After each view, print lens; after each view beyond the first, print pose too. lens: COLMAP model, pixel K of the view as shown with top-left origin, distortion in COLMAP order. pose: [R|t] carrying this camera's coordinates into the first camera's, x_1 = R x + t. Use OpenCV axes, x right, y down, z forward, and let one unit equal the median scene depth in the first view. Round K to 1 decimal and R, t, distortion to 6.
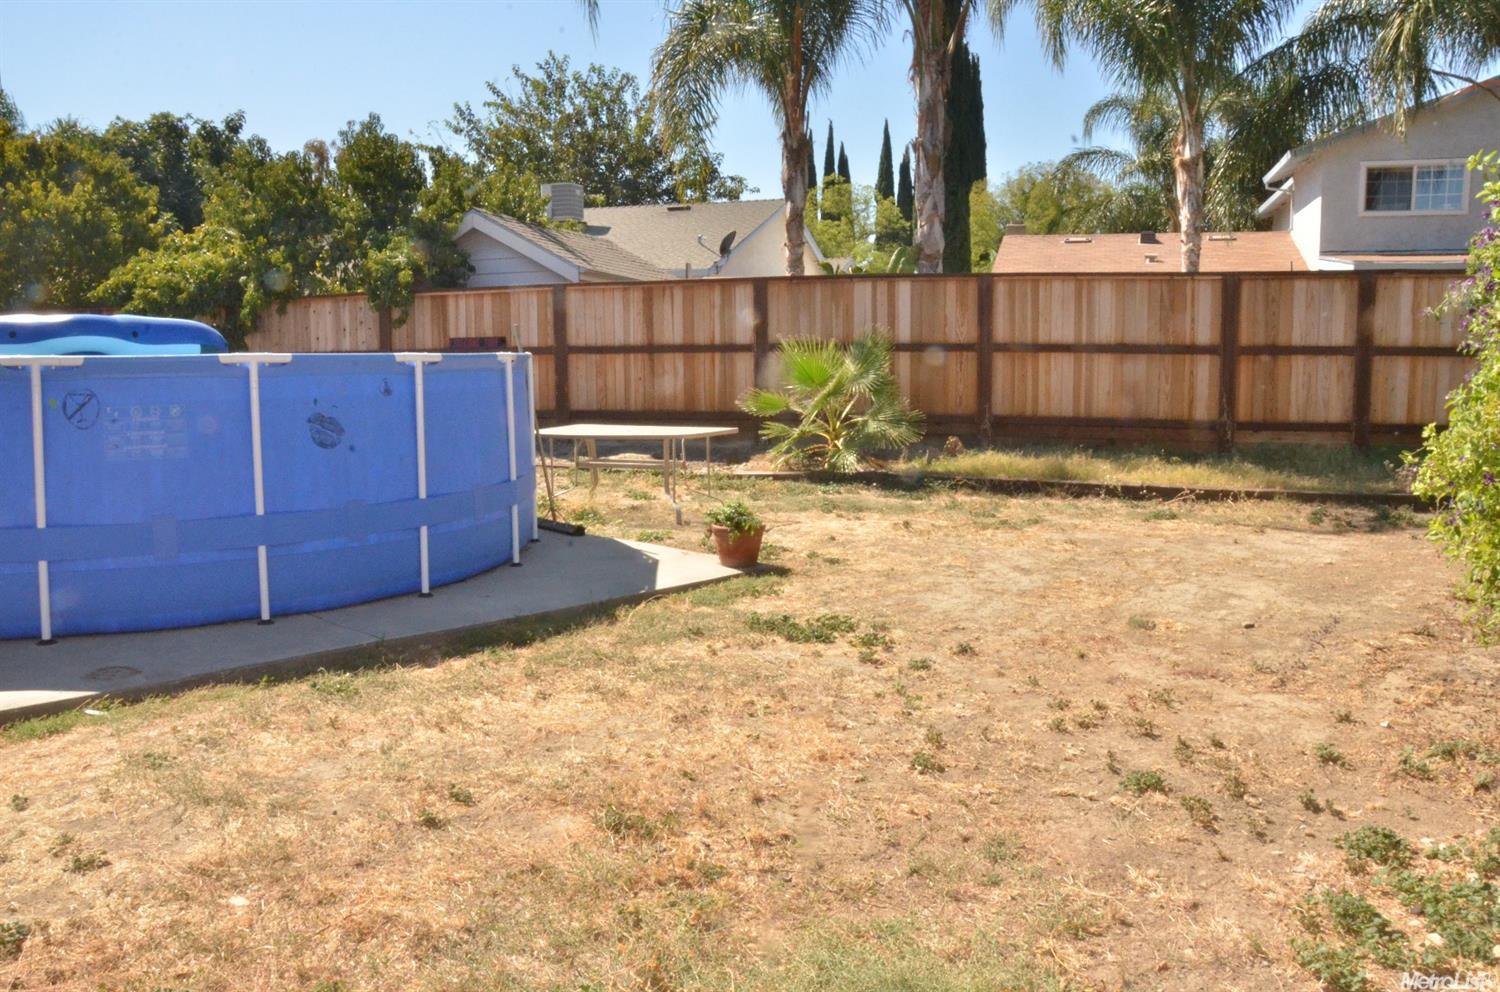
lens RADIAL K [[1172.7, 0, 742.5], [0, 1172.7, 516.9], [0, 0, 1]] dist [-0.164294, 0.121991]
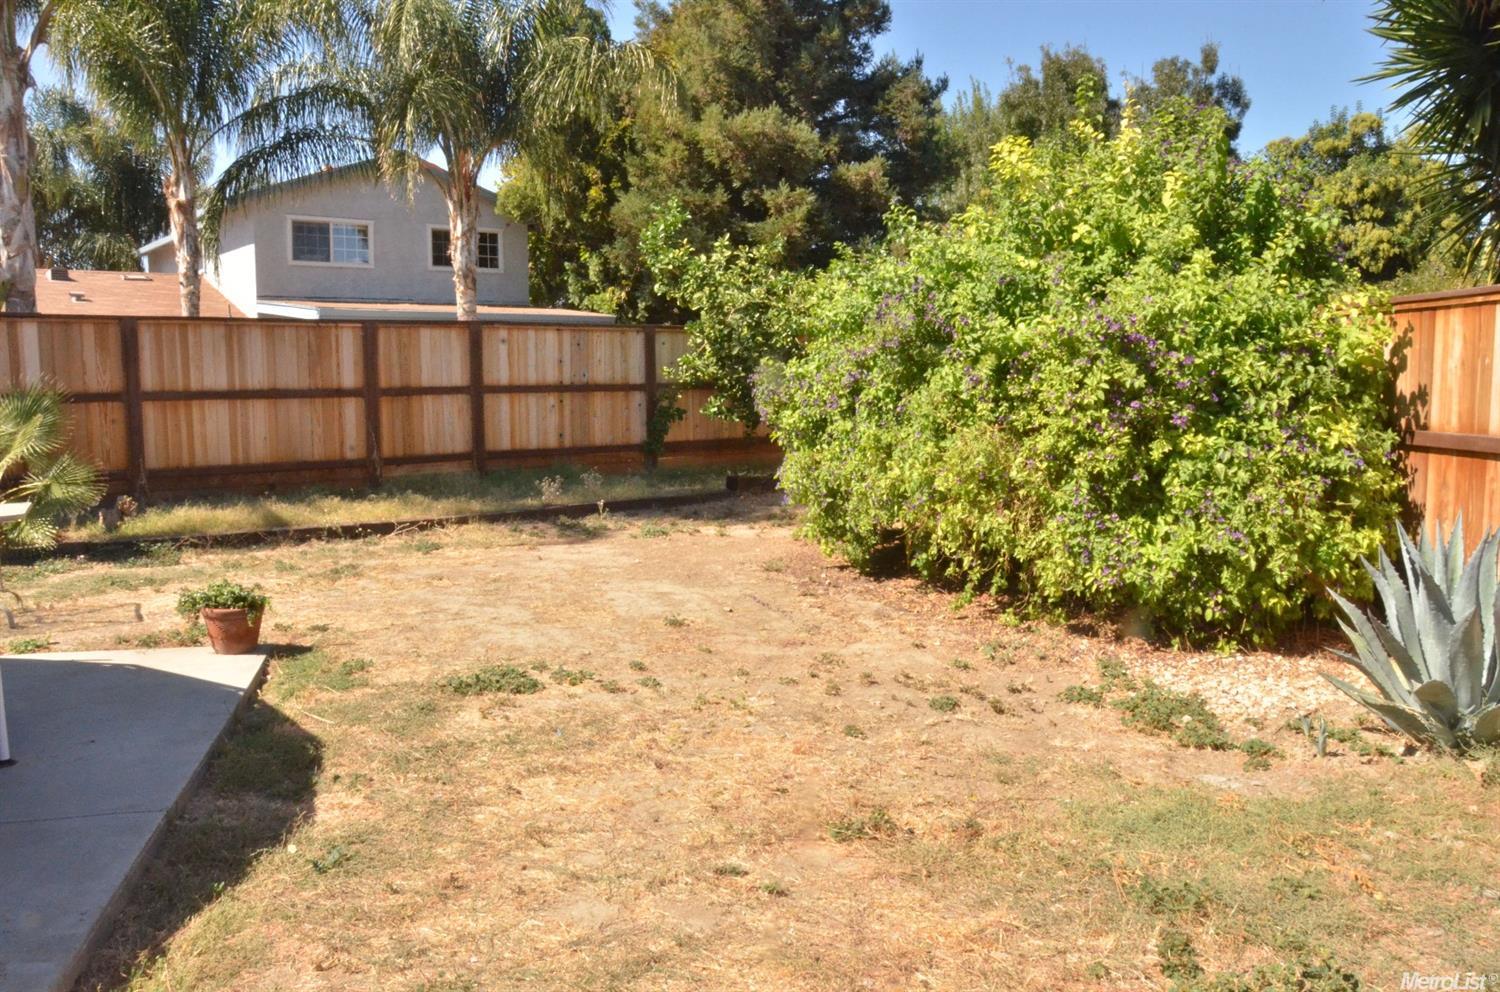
lens RADIAL K [[1160.6, 0, 746.1], [0, 1160.6, 511.4], [0, 0, 1]] dist [-0.166548, 0.119653]
pose [[0.533916, -0.092862, 0.840423, -0.342659], [0.122396, 0.991970, 0.031849, -0.029191], [-0.836632, 0.085860, 0.540994, 0.147438]]
